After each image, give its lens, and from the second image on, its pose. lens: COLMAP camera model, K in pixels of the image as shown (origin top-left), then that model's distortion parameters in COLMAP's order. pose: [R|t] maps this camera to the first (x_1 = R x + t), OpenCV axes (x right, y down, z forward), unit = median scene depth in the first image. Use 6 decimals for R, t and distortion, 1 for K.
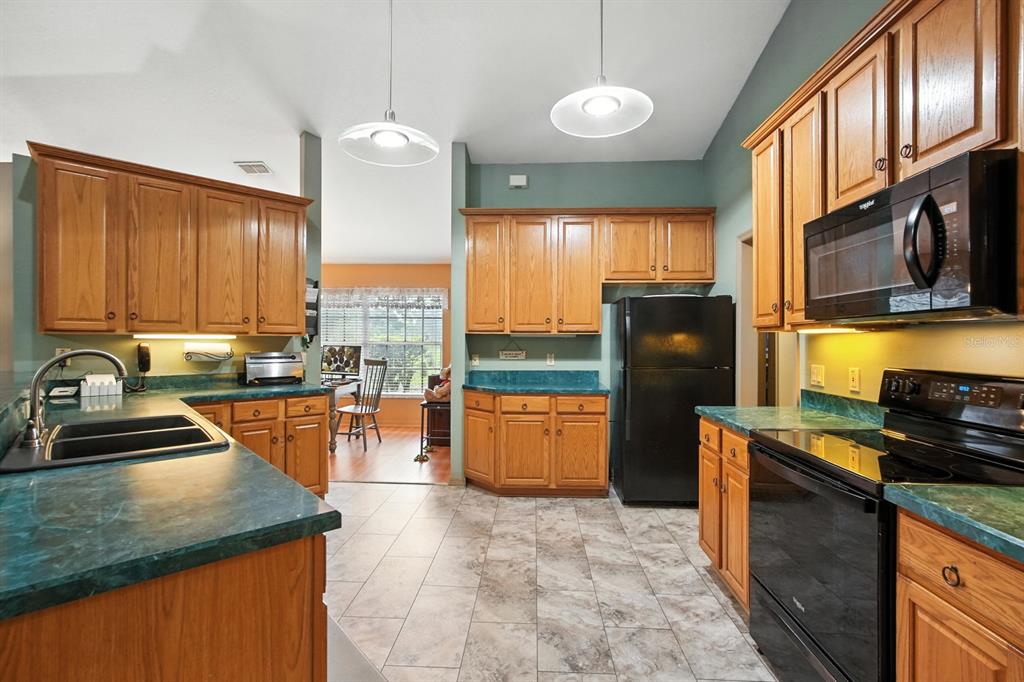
lens RADIAL K [[450.2, 0, 515.5], [0, 450.2, 342.4], [0, 0, 1]] dist [-0.002614, 0.000519]
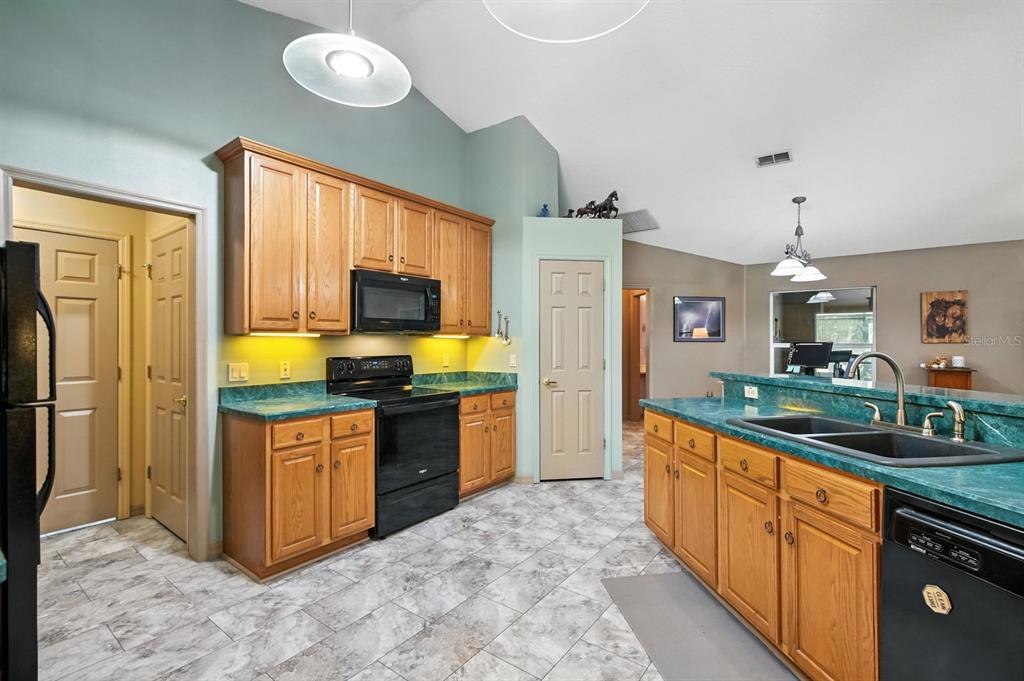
lens RADIAL K [[450.2, 0, 515.5], [0, 450.2, 341.9], [0, 0, 1]] dist [-0.002614, 0.000519]
pose [[-0.819544, -0.005536, 0.572989, -0.578058], [-0.001257, 0.999968, 0.007864, -0.014795], [-0.573015, 0.005725, -0.819525, 1.586867]]
